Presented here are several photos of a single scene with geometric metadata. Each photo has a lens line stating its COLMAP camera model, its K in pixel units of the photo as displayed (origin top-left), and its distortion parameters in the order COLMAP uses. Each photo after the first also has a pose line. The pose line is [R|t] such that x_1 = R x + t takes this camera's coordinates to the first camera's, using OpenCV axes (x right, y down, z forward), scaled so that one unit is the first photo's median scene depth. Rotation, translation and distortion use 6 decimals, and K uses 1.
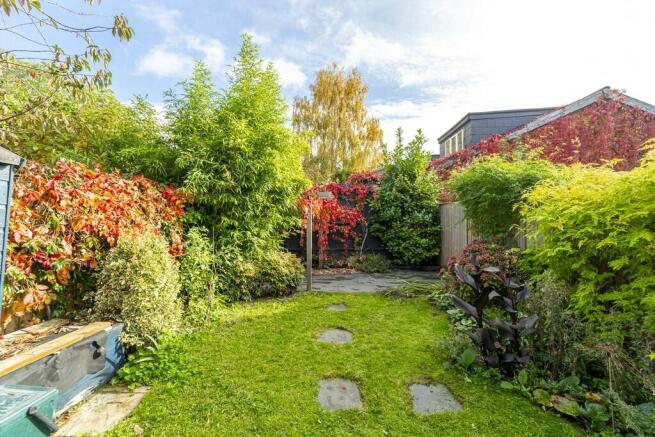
lens RADIAL K [[264.9, 0, 329.7], [0, 264.9, 210.7], [0, 0, 1]] dist [-0.000376, -0.000201]
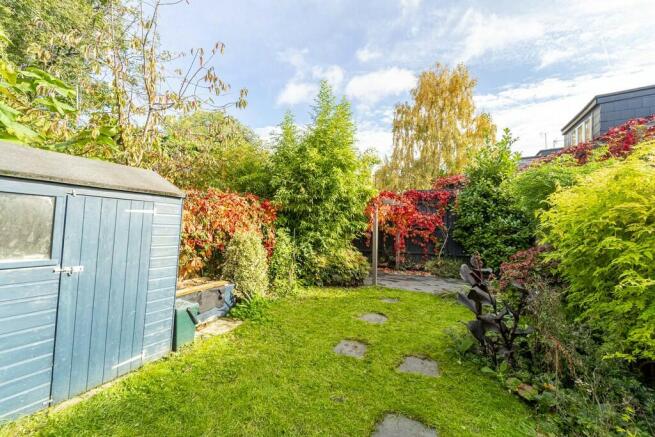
lens RADIAL K [[264.9, 0, 329.7], [0, 264.9, 210.7], [0, 0, 1]] dist [-0.000376, -0.000201]
pose [[0.913606, -0.006291, -0.406551, 0.277953], [-0.000386, 0.999866, -0.016339, -0.006805], [0.406600, 0.015085, 0.913482, -0.179984]]
